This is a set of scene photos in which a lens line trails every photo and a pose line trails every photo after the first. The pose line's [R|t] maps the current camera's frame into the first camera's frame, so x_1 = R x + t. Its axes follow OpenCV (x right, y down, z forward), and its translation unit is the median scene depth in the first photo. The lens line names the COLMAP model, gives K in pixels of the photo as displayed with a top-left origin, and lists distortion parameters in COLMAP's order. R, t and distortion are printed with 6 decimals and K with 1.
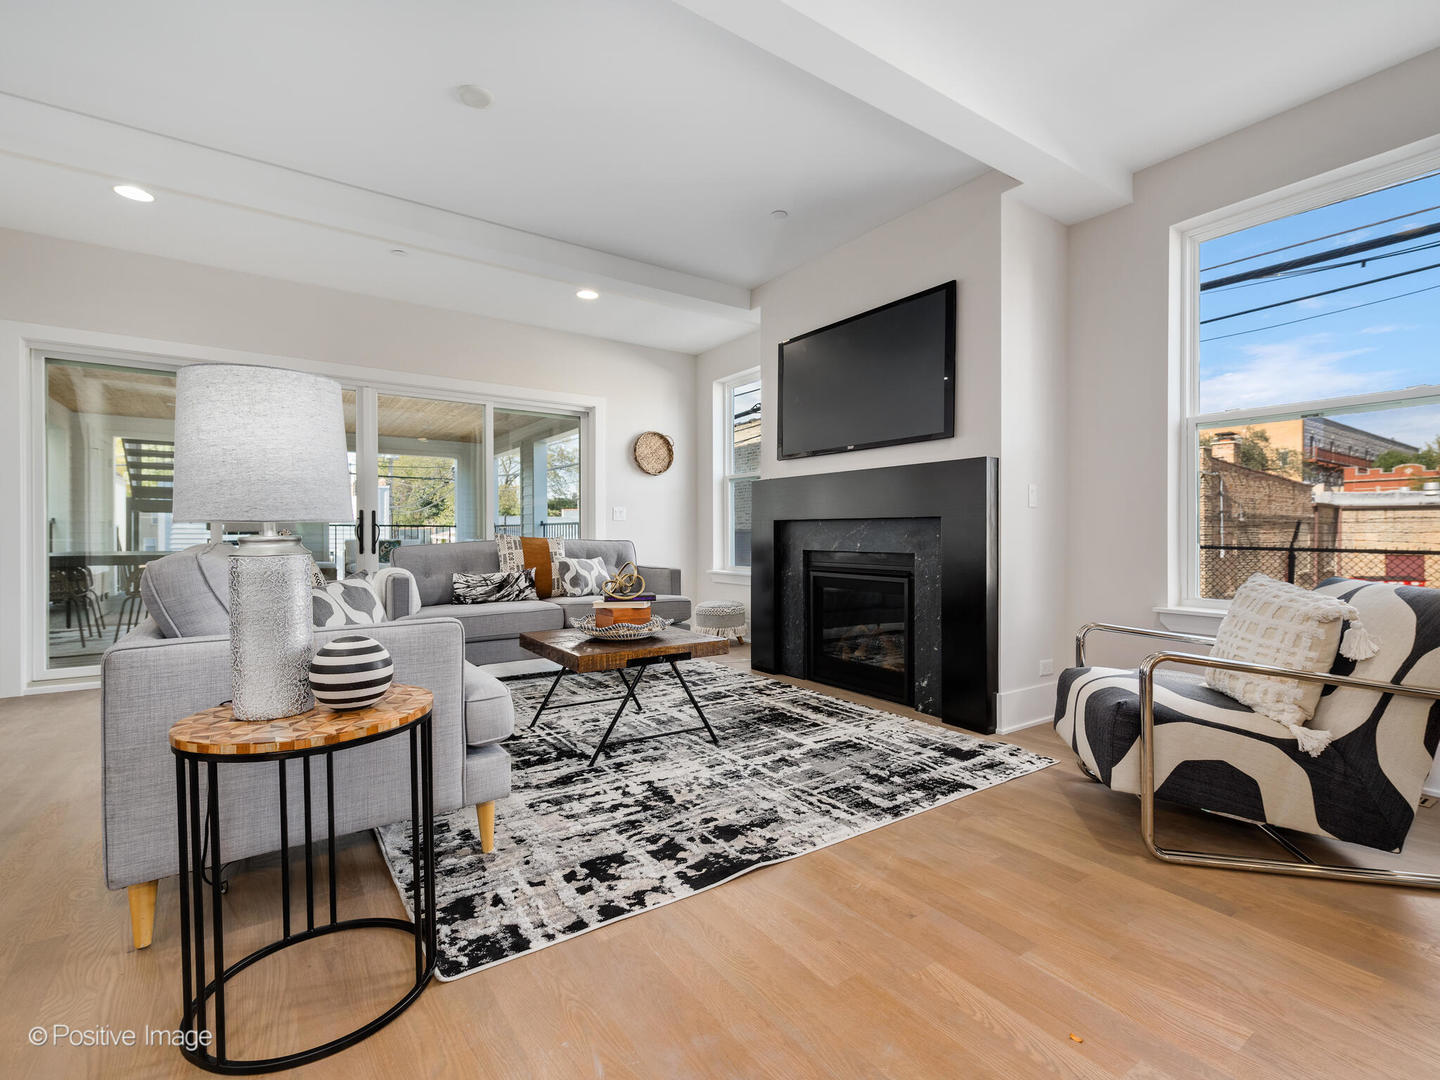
lens RADIAL K [[680.1, 0, 716.4], [0, 680.1, 537.1], [0, 0, 1]] dist [0.015667, 0.001293]
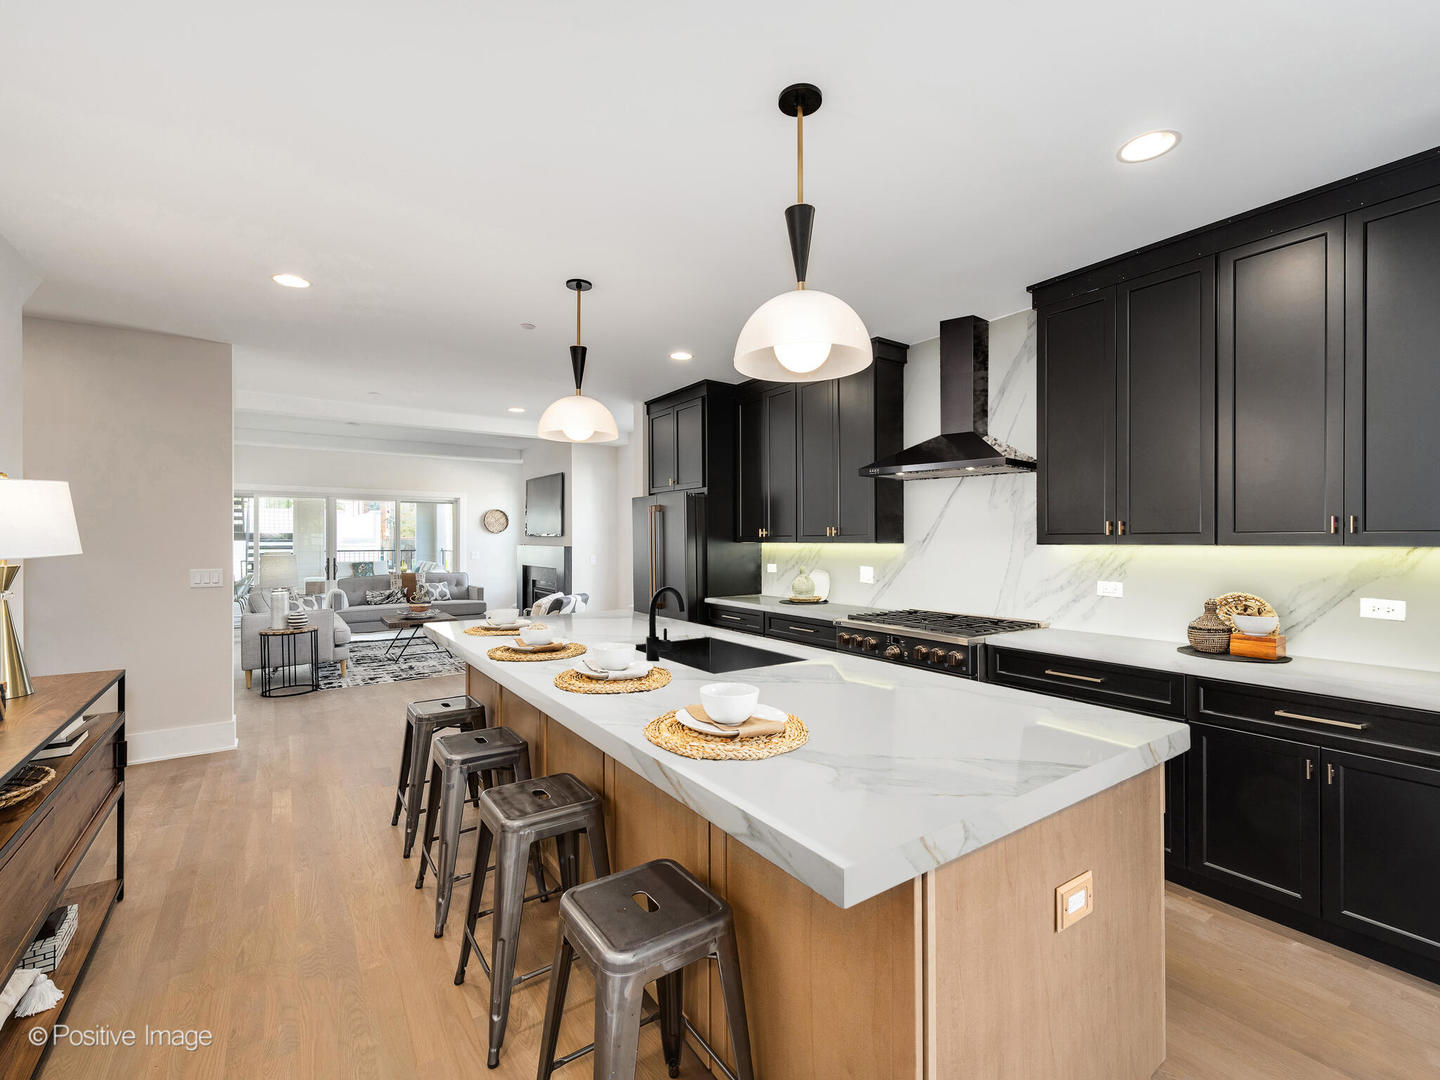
lens RADIAL K [[634.9, 0, 709.8], [0, 634.9, 537.7], [0, 0, 1]] dist [0.008729, -0.000025]
pose [[0.999906, 0.002839, 0.013414, 1.013769], [-0.002728, 0.999962, -0.008323, -0.151158], [-0.013437, 0.008286, 0.999875, -1.546325]]
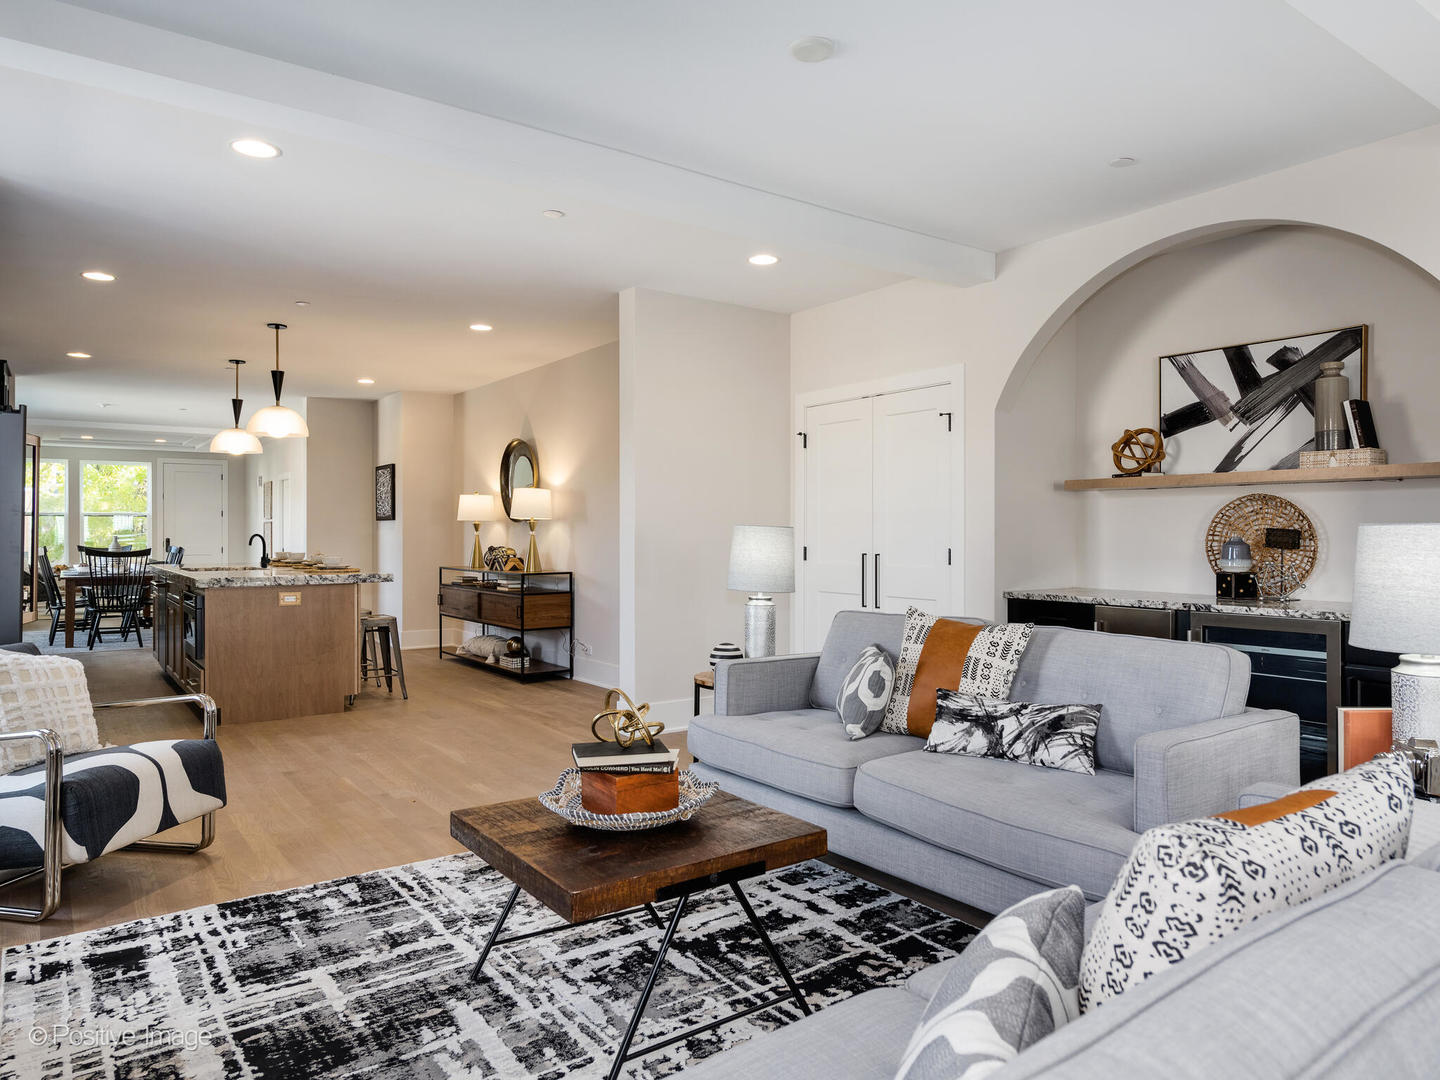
lens RADIAL K [[927.5, 0, 709.8], [0, 927.5, 531.2], [0, 0, 1]] dist [0.009935, -0.000554]
pose [[-0.999741, -0.000853, -0.022760, -0.208878], [-0.000873, 0.999999, 0.000849, -0.107424], [0.022759, 0.000868, -0.999741, 1.997439]]
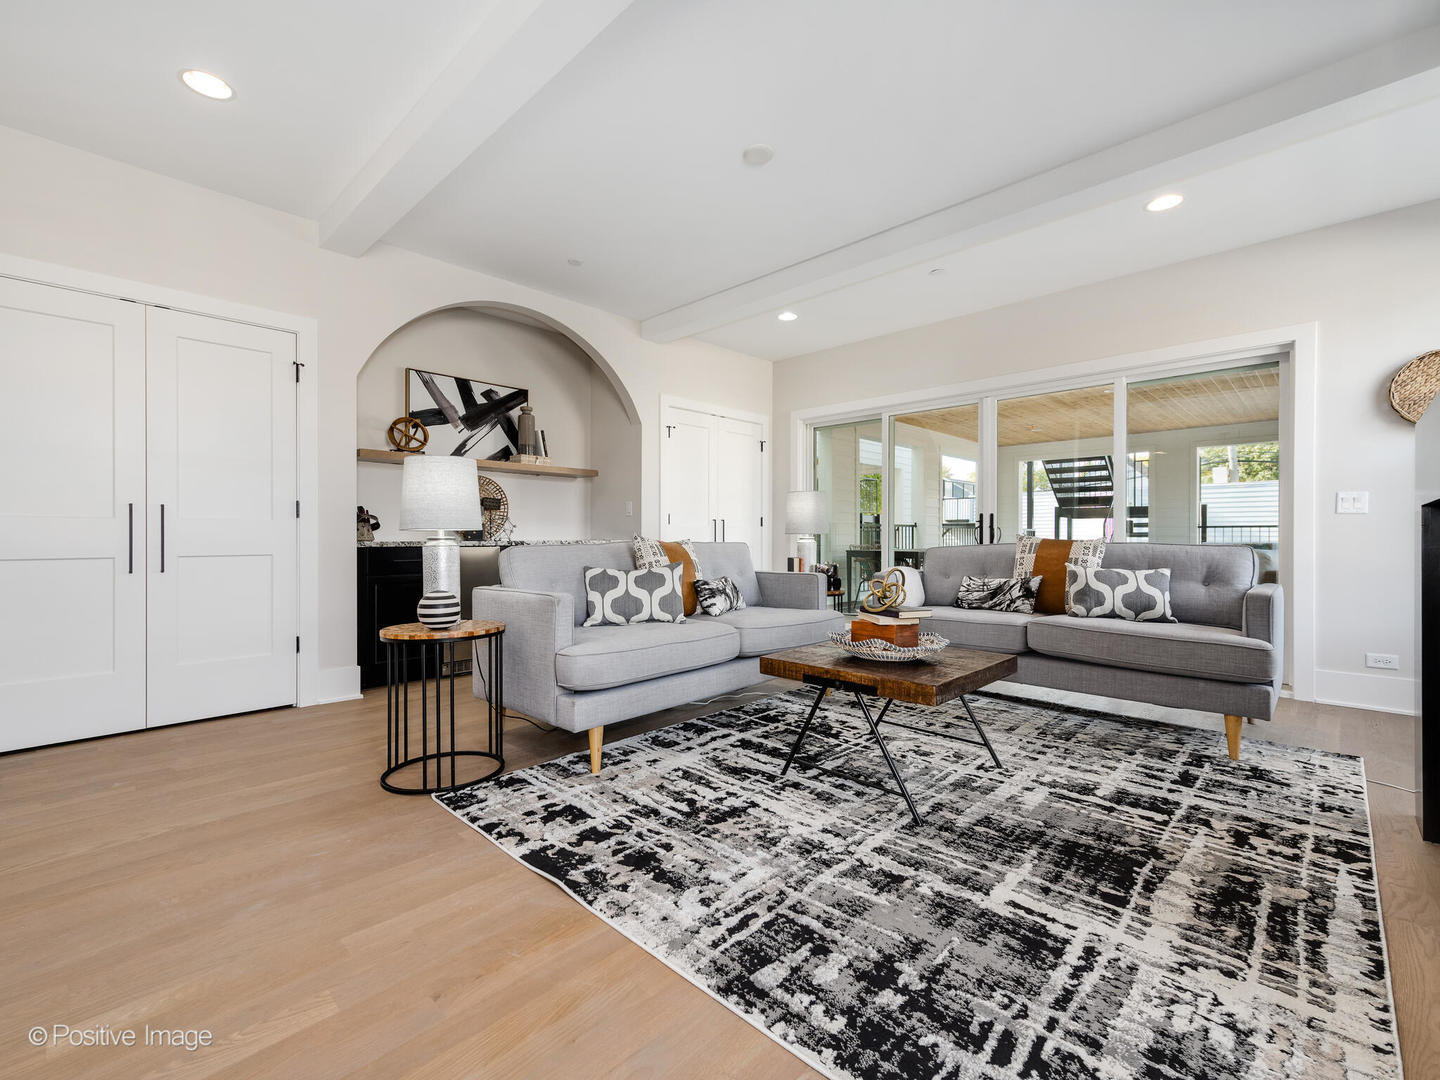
lens RADIAL K [[634.9, 0, 716.8], [0, 634.9, 535.2], [0, 0, 1]] dist [0.008729, -0.000025]
pose [[0.195050, -0.002600, -0.980790, 0.672467], [-0.003932, 0.999986, -0.003433, -0.001293], [0.980785, 0.004526, 0.195037, 0.715123]]
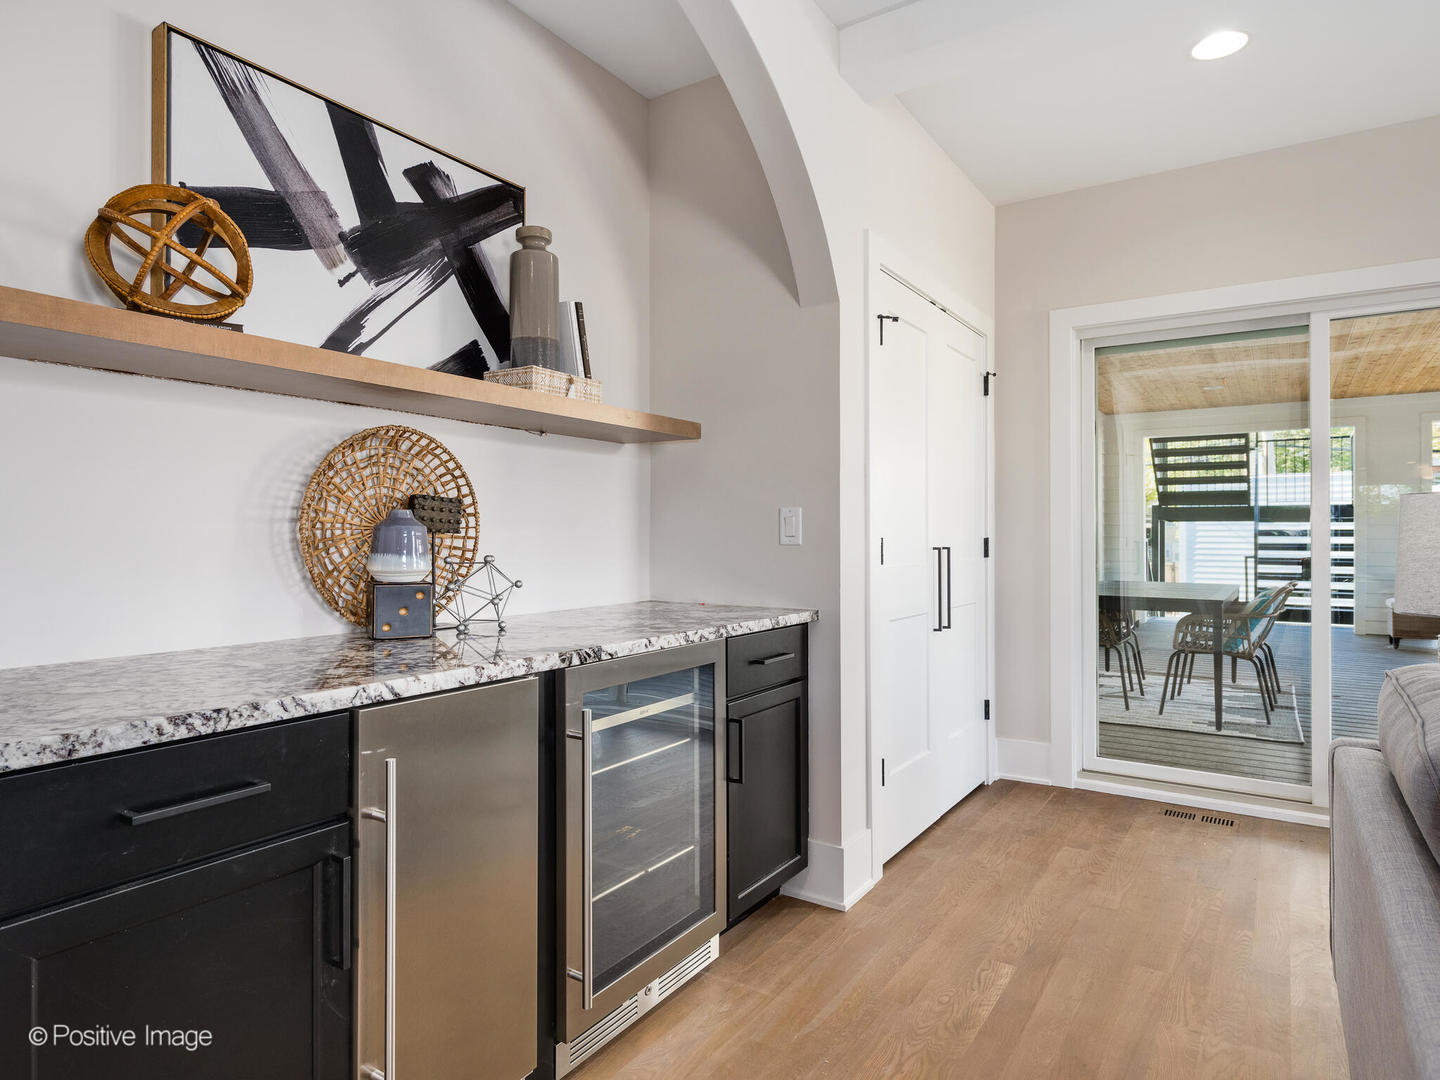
lens RADIAL K [[823.9, 0, 712.3], [0, 823.9, 530.2], [0, 0, 1]] dist [-0.002088, 0.000118]
pose [[0.373786, -0.006390, -0.927493, -0.417344], [-0.001259, 0.999972, -0.007397, -0.074407], [0.927514, 0.003933, 0.373767, 0.393067]]
